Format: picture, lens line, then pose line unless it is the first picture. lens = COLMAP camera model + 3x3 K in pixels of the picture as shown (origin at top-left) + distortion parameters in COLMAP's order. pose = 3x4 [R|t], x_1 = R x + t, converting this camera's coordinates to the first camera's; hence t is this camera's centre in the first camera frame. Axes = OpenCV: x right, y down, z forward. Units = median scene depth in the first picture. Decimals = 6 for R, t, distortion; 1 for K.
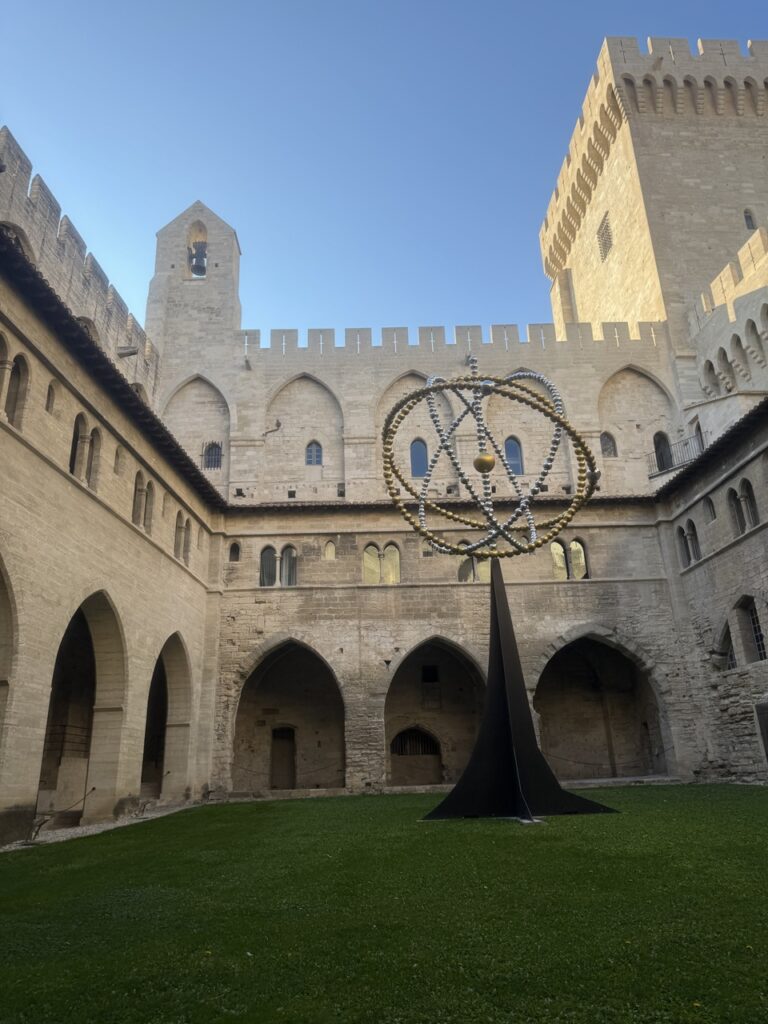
lens RADIAL K [[742.1, 0, 387.0], [0, 742.1, 473.7], [0, 0, 1]] dist [0.136043, -0.196935]
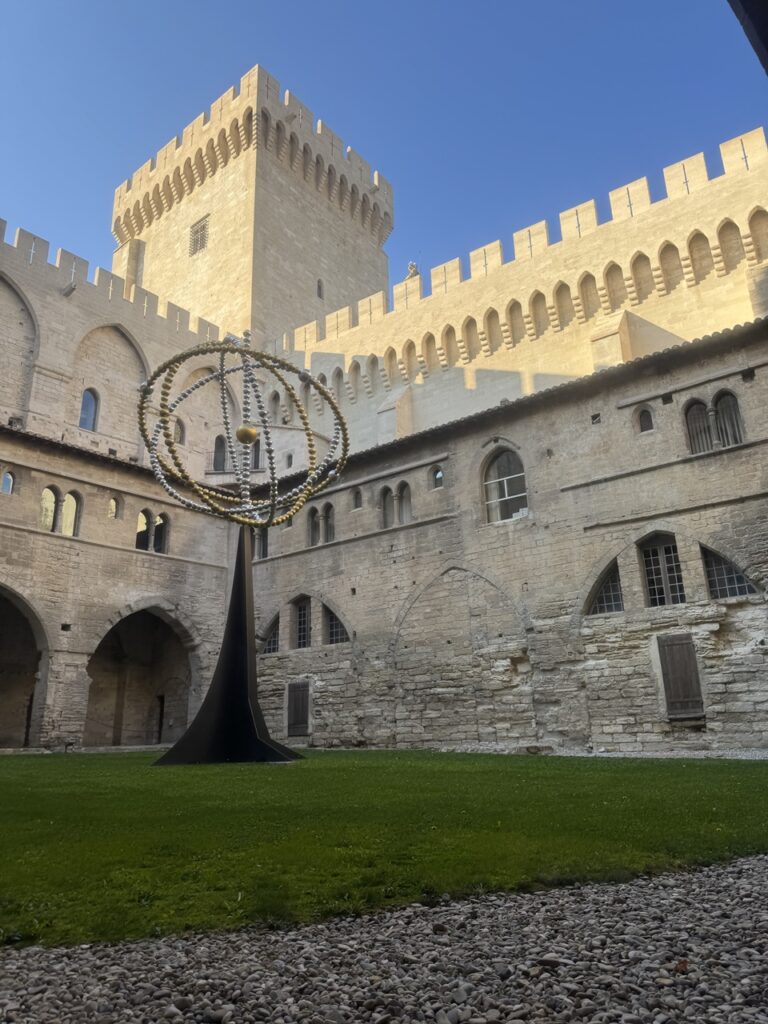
lens RADIAL K [[742.1, 0, 387.0], [0, 742.1, 473.7], [0, 0, 1]] dist [0.136043, -0.196935]
pose [[0.653106, 0.282676, 0.702529, -0.294475], [-0.291418, 0.950091, -0.111370, 0.062276], [-0.698948, -0.131993, 0.702887, 0.079151]]
